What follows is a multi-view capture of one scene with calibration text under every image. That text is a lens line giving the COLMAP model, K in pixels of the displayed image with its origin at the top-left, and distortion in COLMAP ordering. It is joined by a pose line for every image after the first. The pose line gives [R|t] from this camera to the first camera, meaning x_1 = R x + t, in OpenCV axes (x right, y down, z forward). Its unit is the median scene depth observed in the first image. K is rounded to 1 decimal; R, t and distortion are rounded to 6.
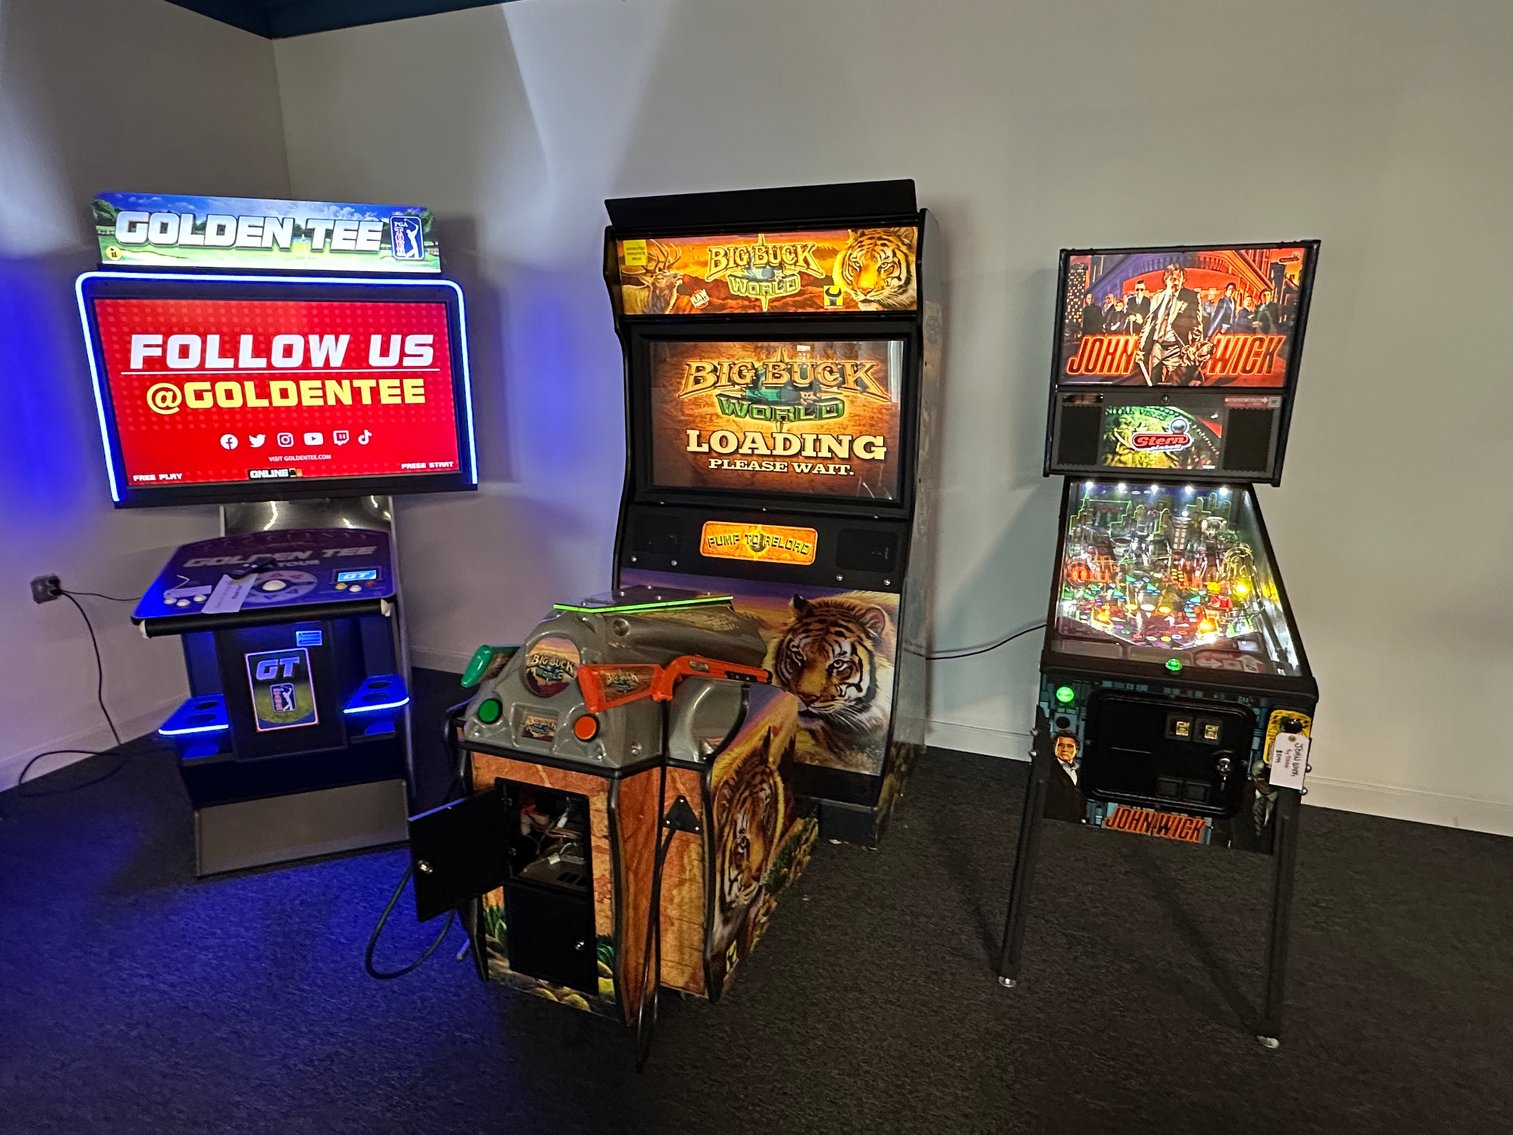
lens RADIAL K [[901.2, 0, 750.4], [0, 901.2, 572.2], [0, 0, 1]] dist [-0.003368, 0.002470]
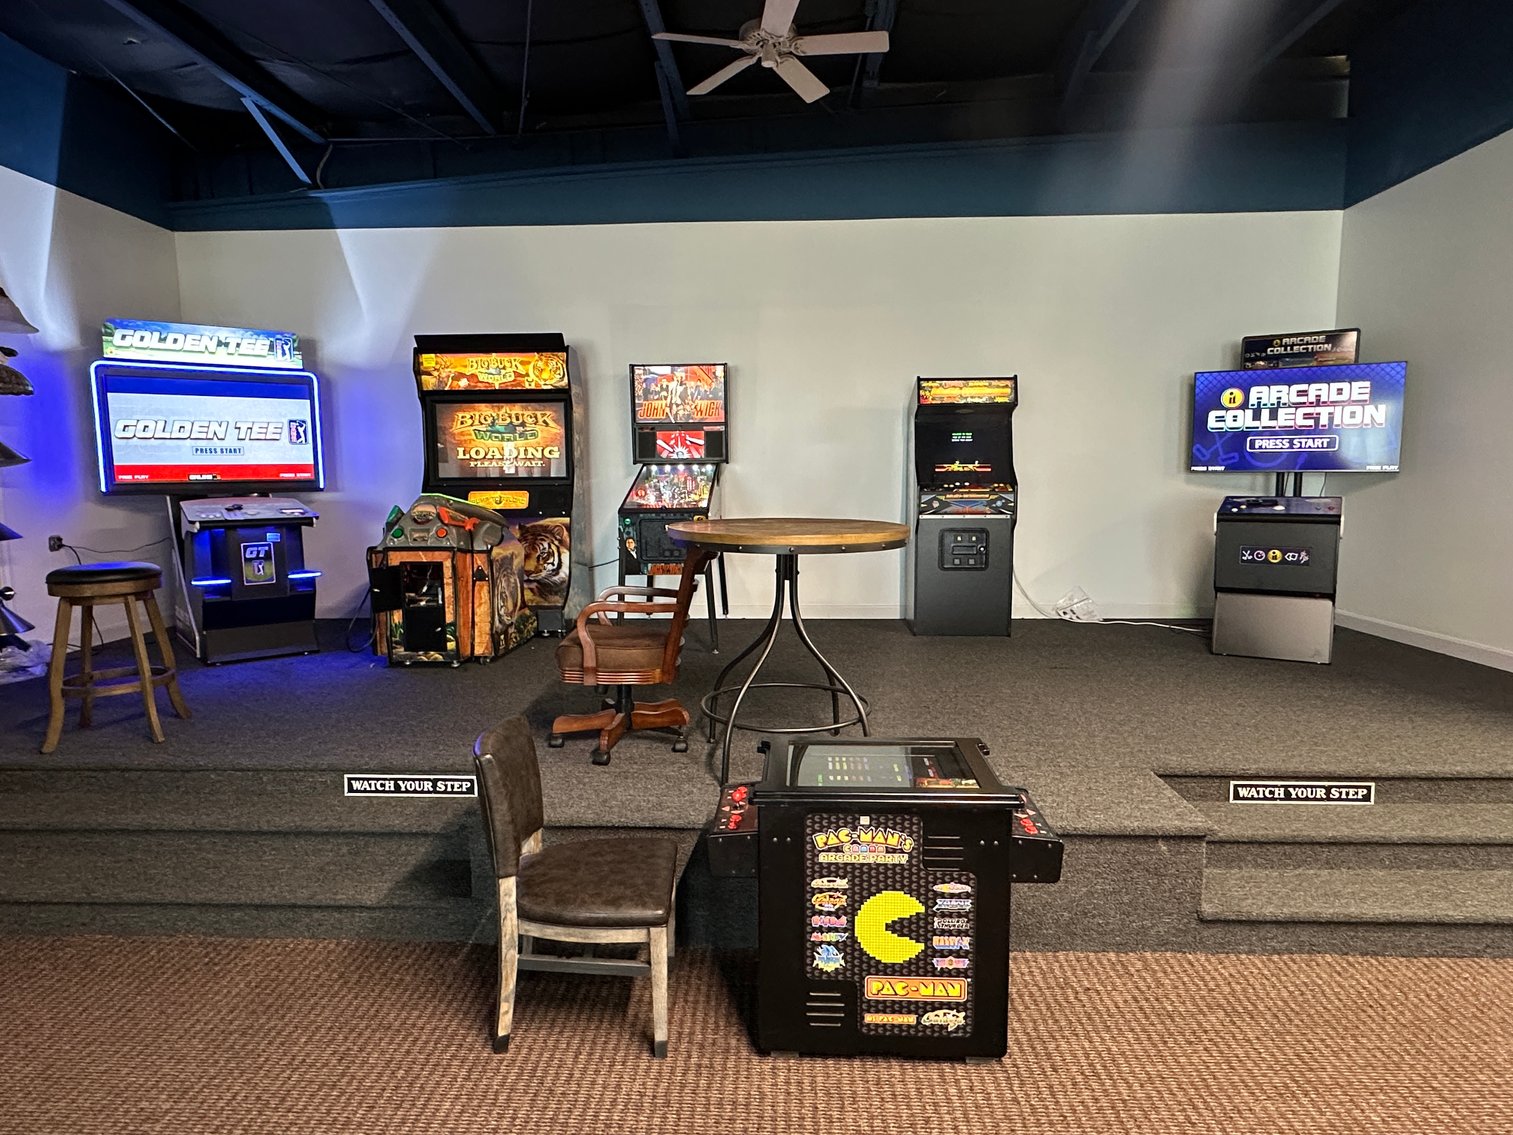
lens RADIAL K [[901.2, 0, 758.8], [0, 901.2, 570.9], [0, 0, 1]] dist [-0.003368, 0.002470]
pose [[0.944131, -0.043920, 0.326631, -0.110169], [0.086839, 0.989210, -0.117996, 0.425201], [-0.317925, 0.139768, 0.937757, -1.088578]]
